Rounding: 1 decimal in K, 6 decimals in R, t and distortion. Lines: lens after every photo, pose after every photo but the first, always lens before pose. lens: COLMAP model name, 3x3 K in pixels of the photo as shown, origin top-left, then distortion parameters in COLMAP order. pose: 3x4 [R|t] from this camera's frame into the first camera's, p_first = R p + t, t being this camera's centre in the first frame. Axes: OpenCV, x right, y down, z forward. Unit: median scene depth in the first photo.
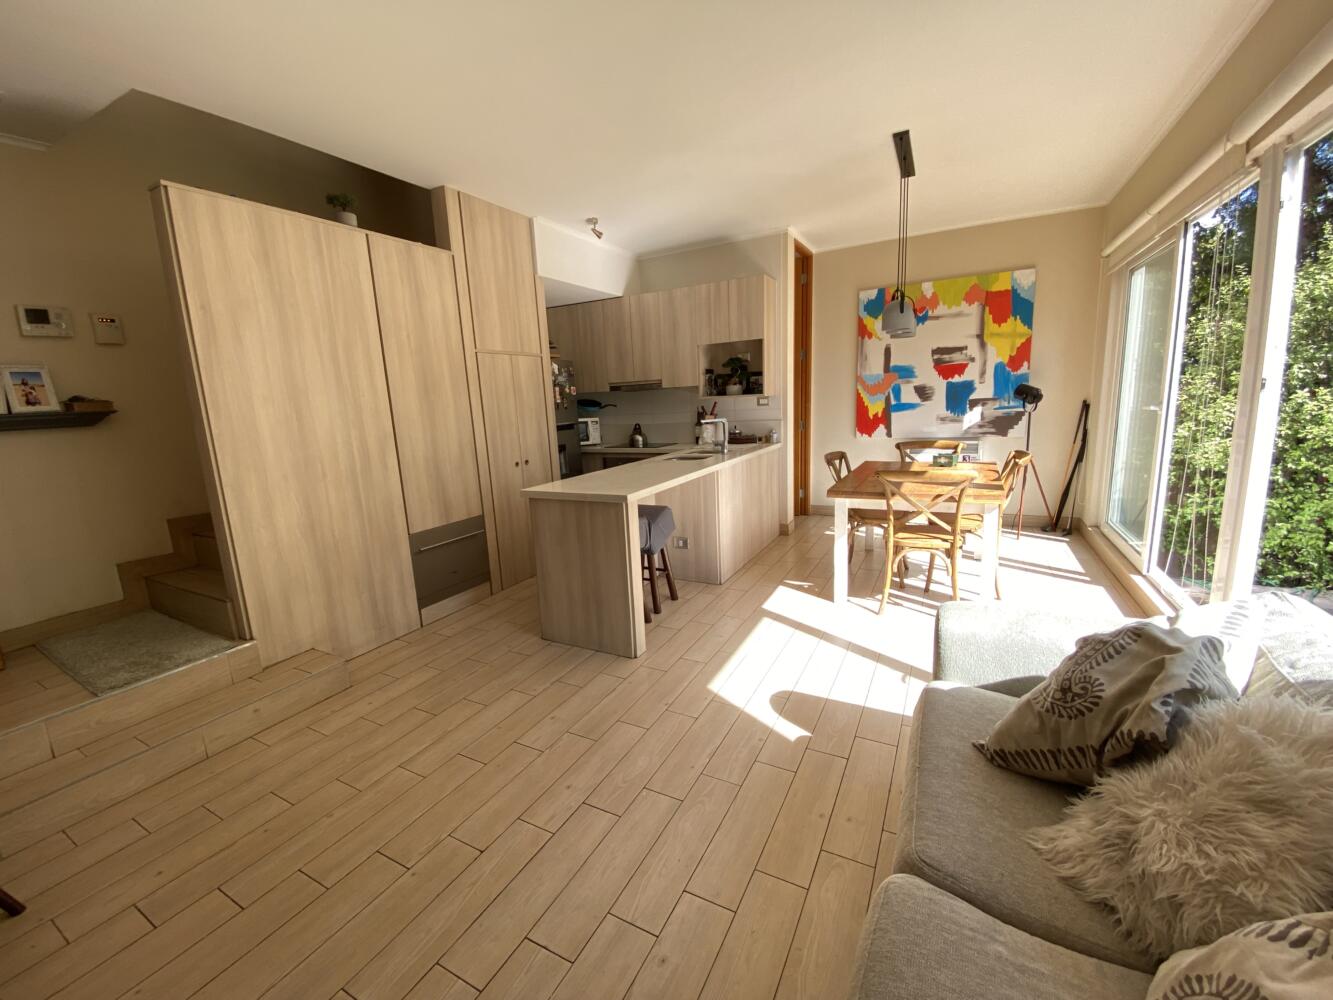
lens RADIAL K [[540.9, 0, 648.7], [0, 540.9, 503.9], [0, 0, 1]] dist [0.005314, -0.015355]
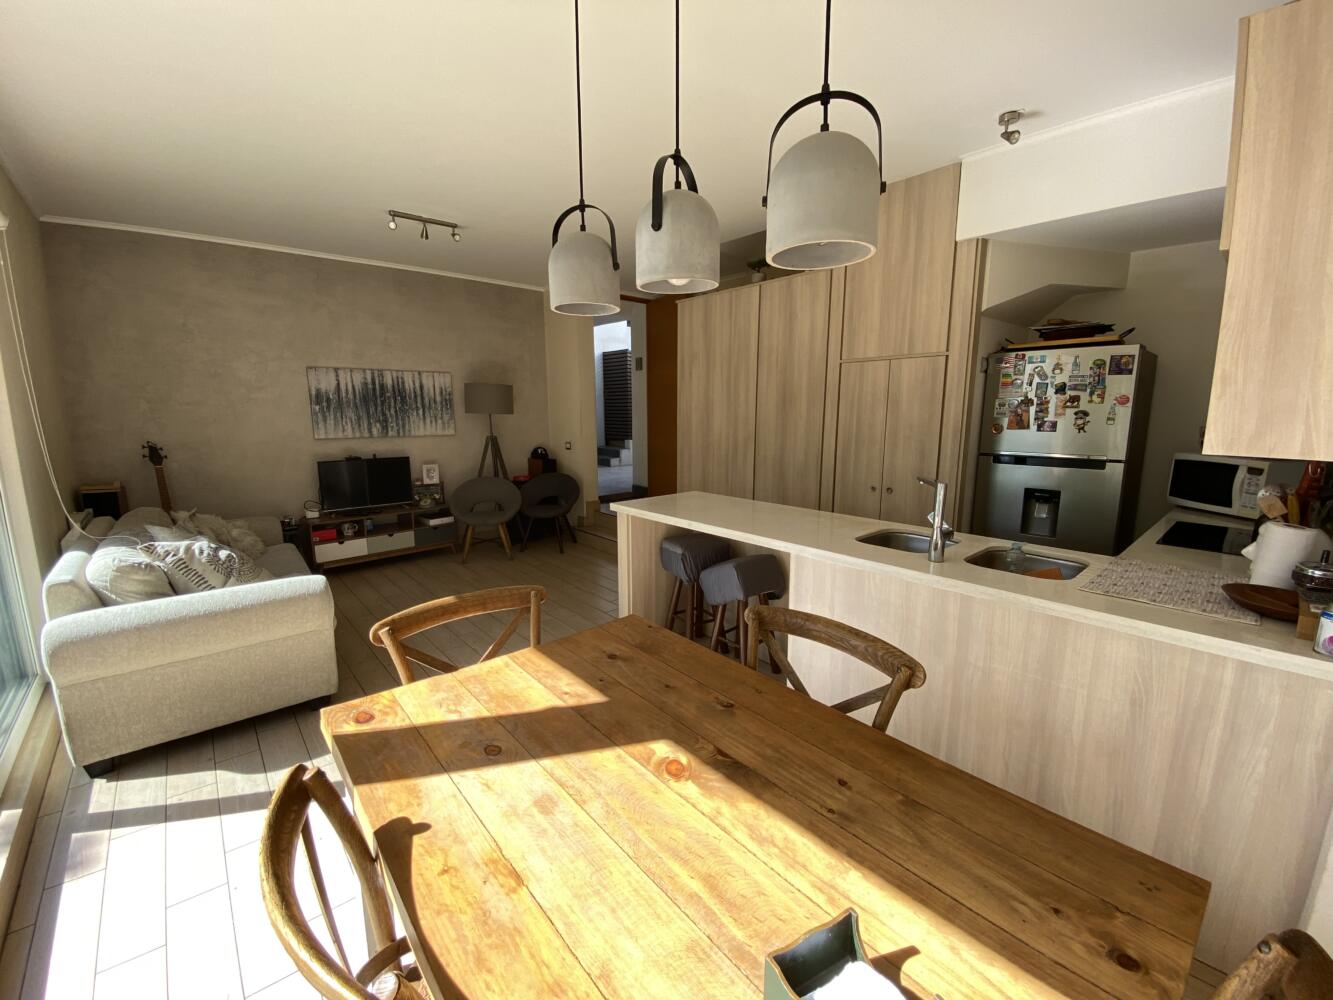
lens RADIAL K [[540.9, 0, 659.8], [0, 540.9, 499.0], [0, 0, 1]] dist [0.005314, -0.015355]
pose [[-0.325662, 0.213704, -0.921018, 0.557666], [-0.154267, 0.949058, 0.274757, -0.204111], [0.932816, 0.231561, -0.276105, 0.788541]]
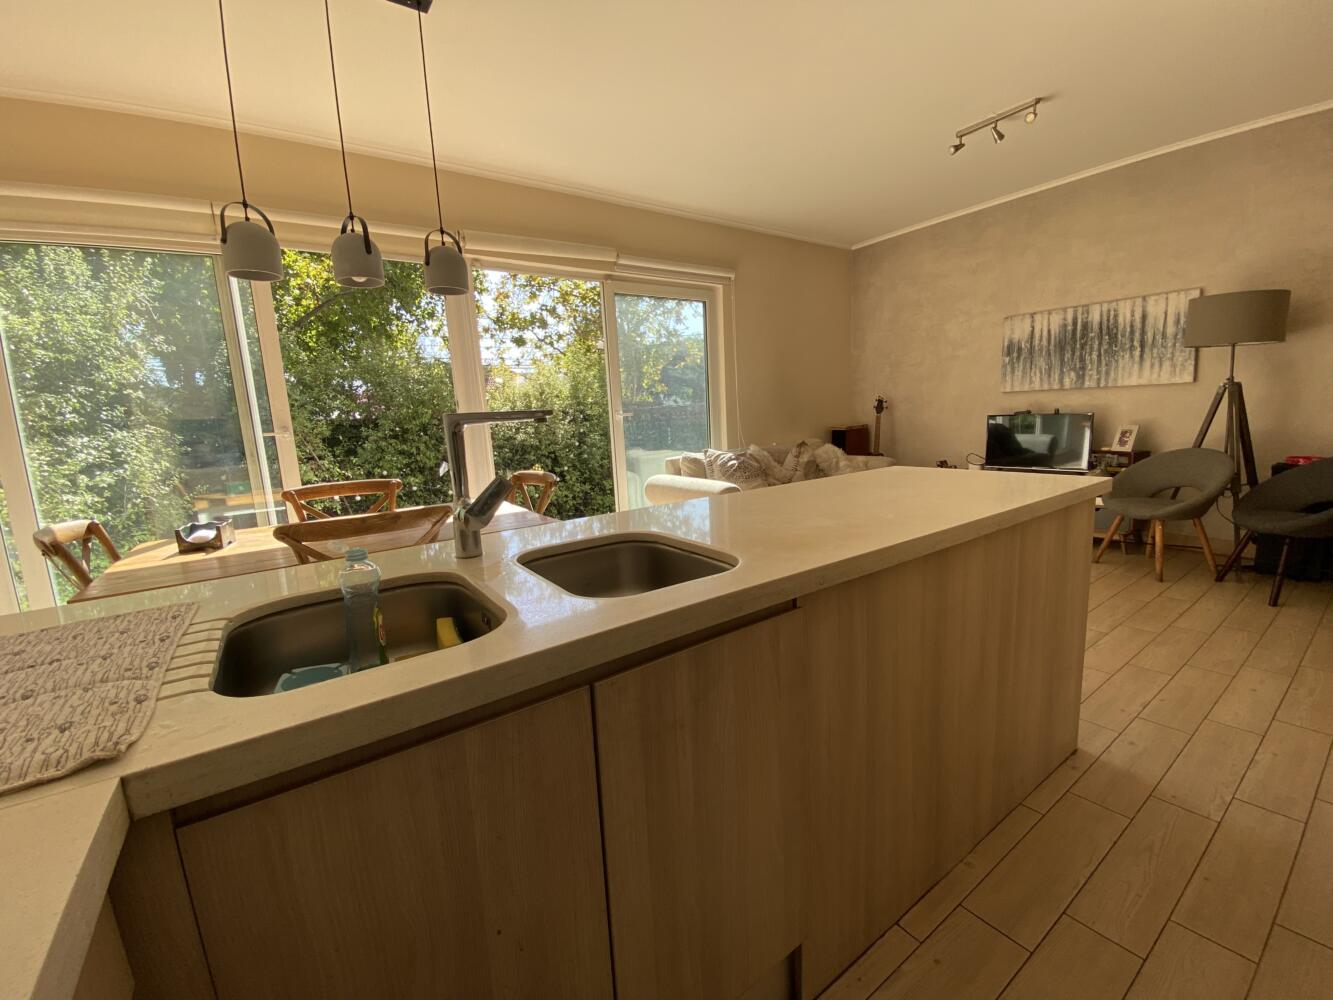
lens RADIAL K [[540.9, 0, 660.4], [0, 540.9, 498.9], [0, 0, 1]] dist [0.005314, -0.015355]
pose [[-0.893756, 0.035190, 0.447170, -0.045977], [0.183110, 0.938692, 0.292110, -0.154140], [-0.409476, 0.342956, -0.845406, 1.025031]]
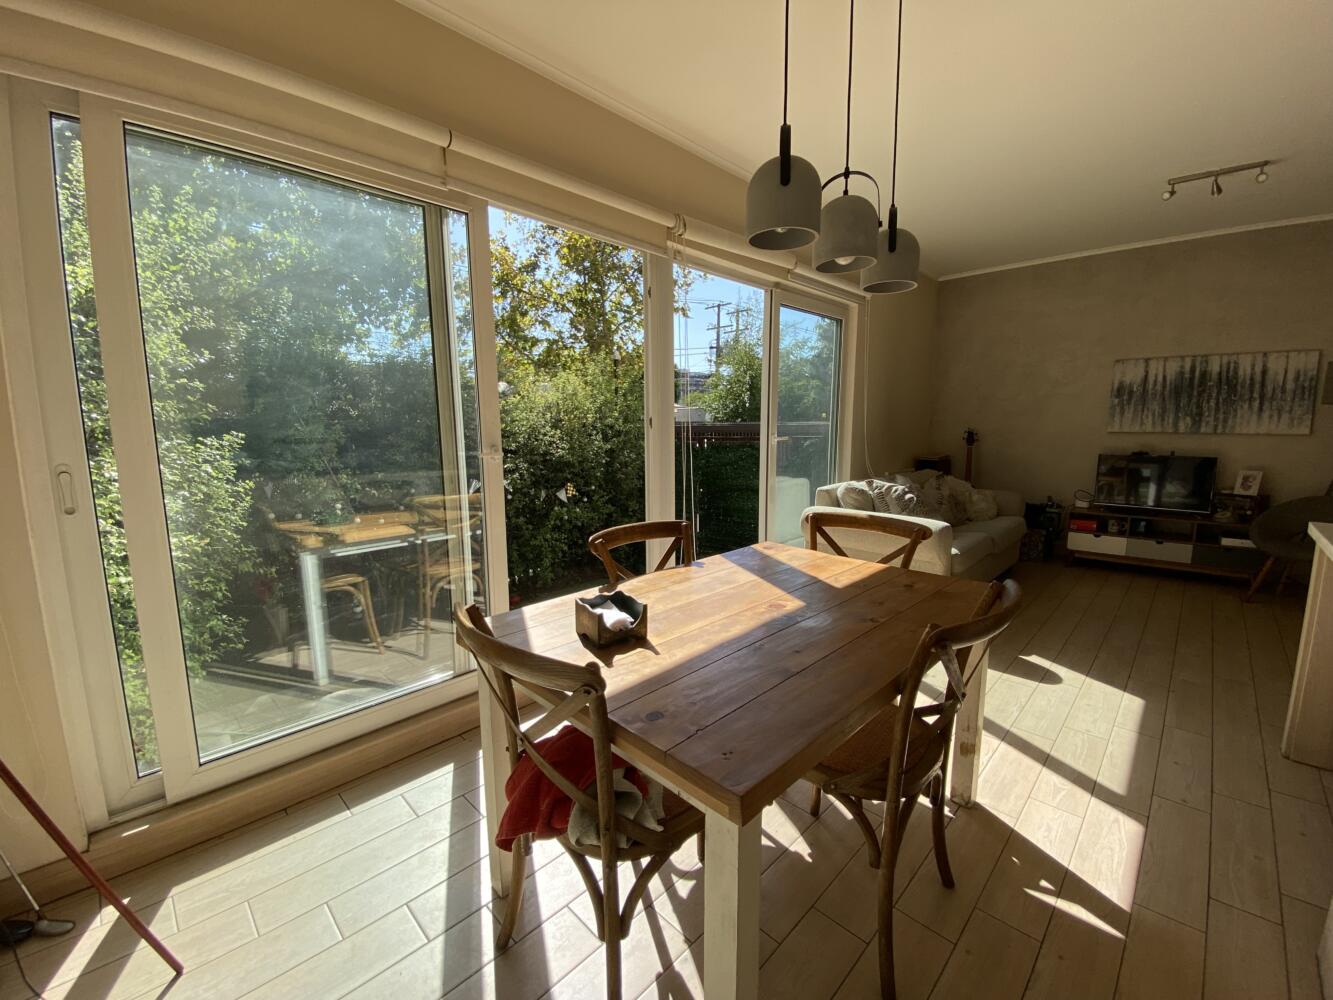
lens RADIAL K [[540.9, 0, 658.3], [0, 540.9, 500.5], [0, 0, 1]] dist [0.005314, -0.015355]
pose [[-0.960689, 0.024415, 0.276550, 0.354404], [0.110297, 0.947703, 0.299488, -0.207824], [-0.254776, 0.318218, -0.913141, 1.054600]]
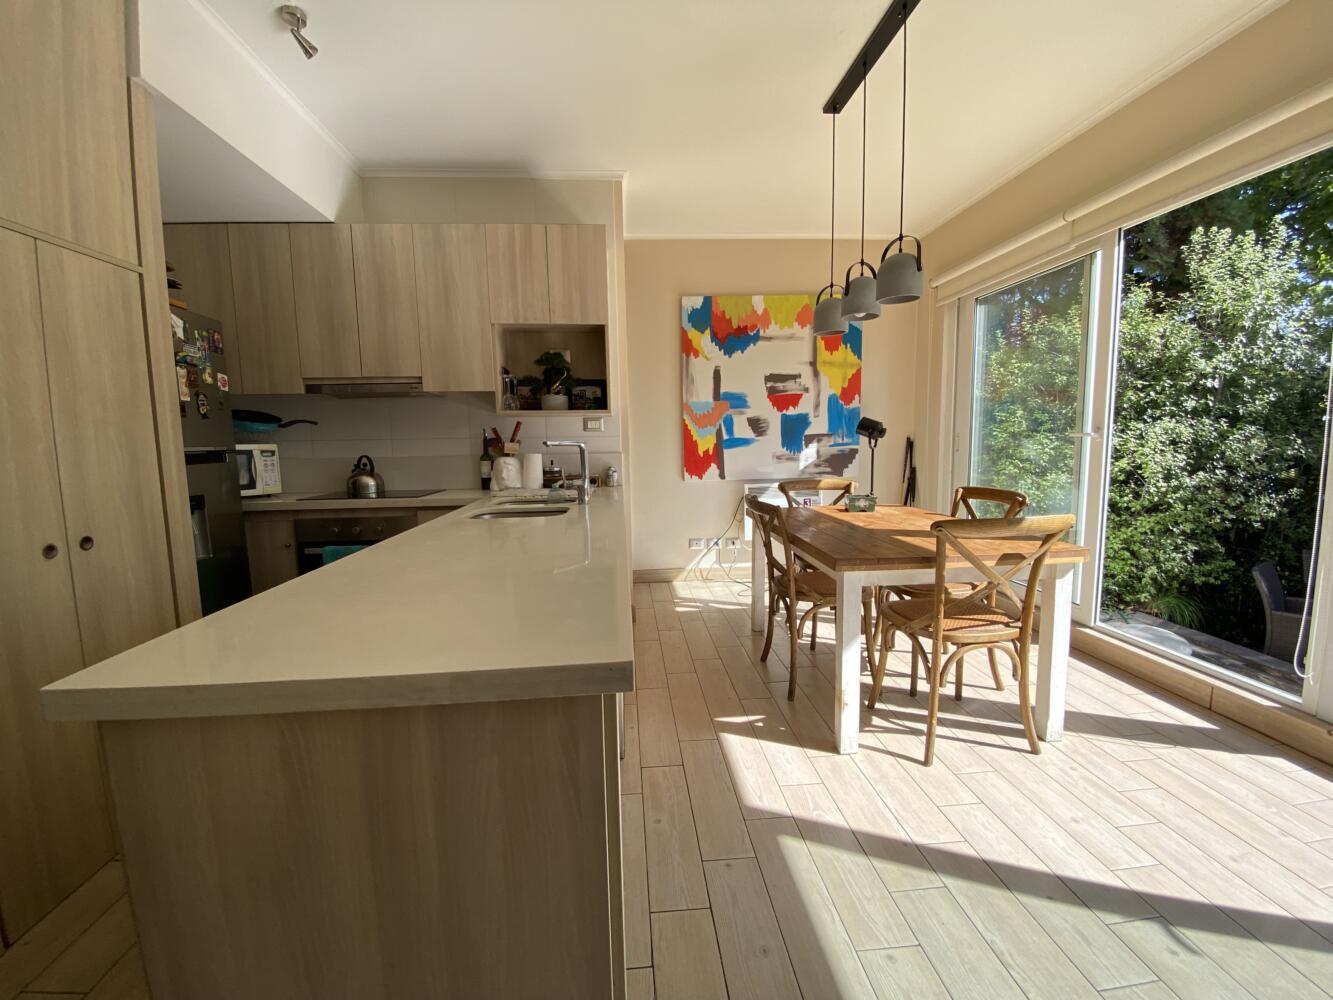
lens RADIAL K [[540.9, 0, 653.5], [0, 540.9, 499.6], [0, 0, 1]] dist [0.005314, -0.015355]
pose [[0.829637, -0.022361, 0.557855, -0.096888], [0.082146, 0.993212, -0.082356, -0.038906], [-0.552226, 0.114151, 0.825842, 0.433710]]
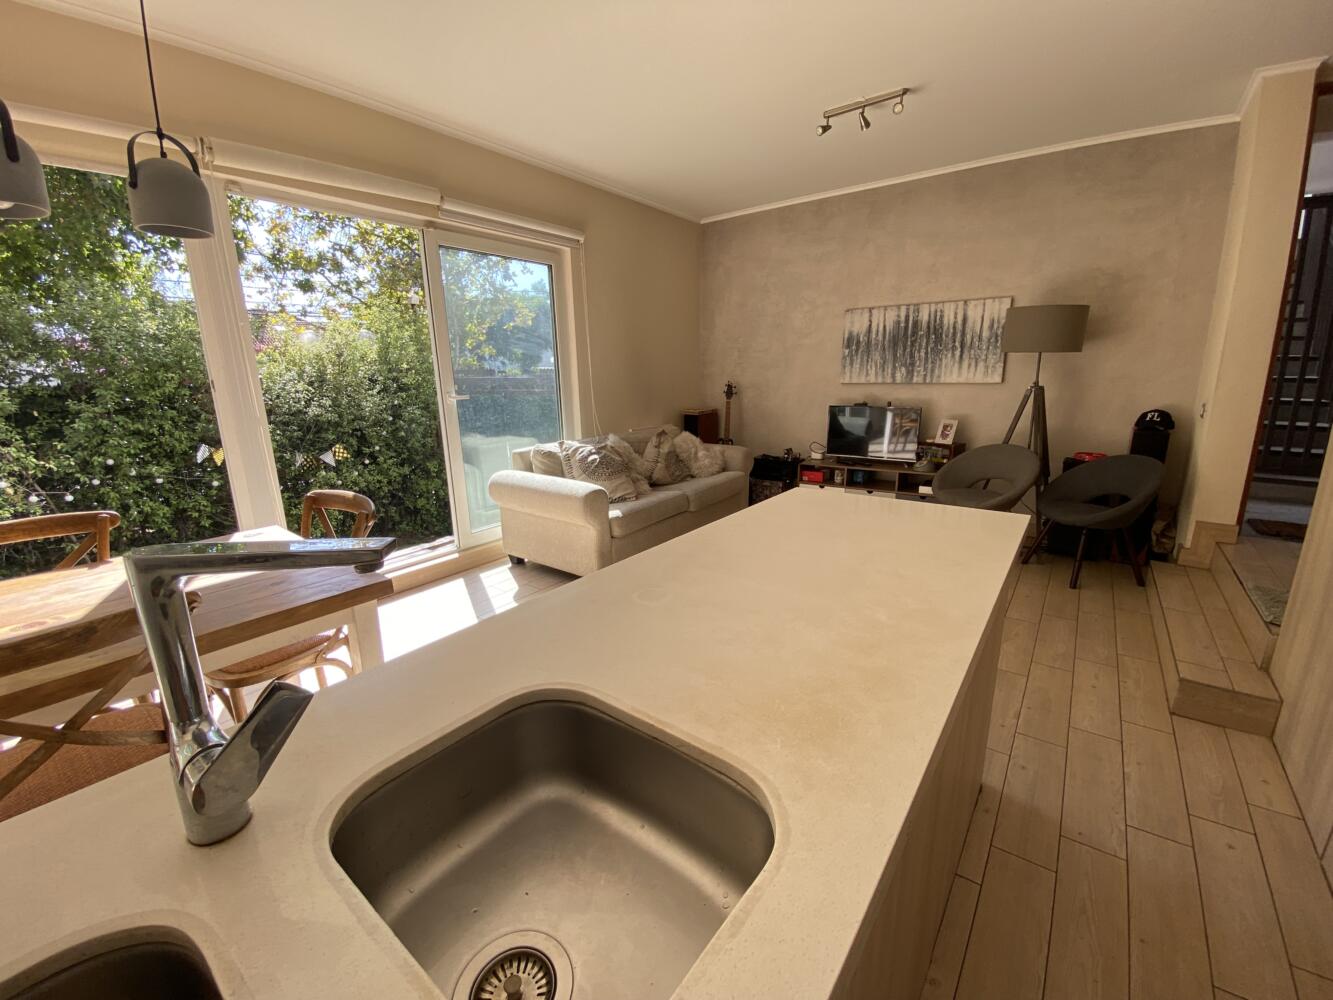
lens RADIAL K [[540.9, 0, 659.6], [0, 540.9, 499.4], [0, 0, 1]] dist [0.005314, -0.015355]
pose [[-0.987126, 0.038672, 0.155202, 0.019267], [0.098388, 0.911844, 0.398572, -0.175366], [-0.126107, 0.408711, -0.903910, 0.936336]]
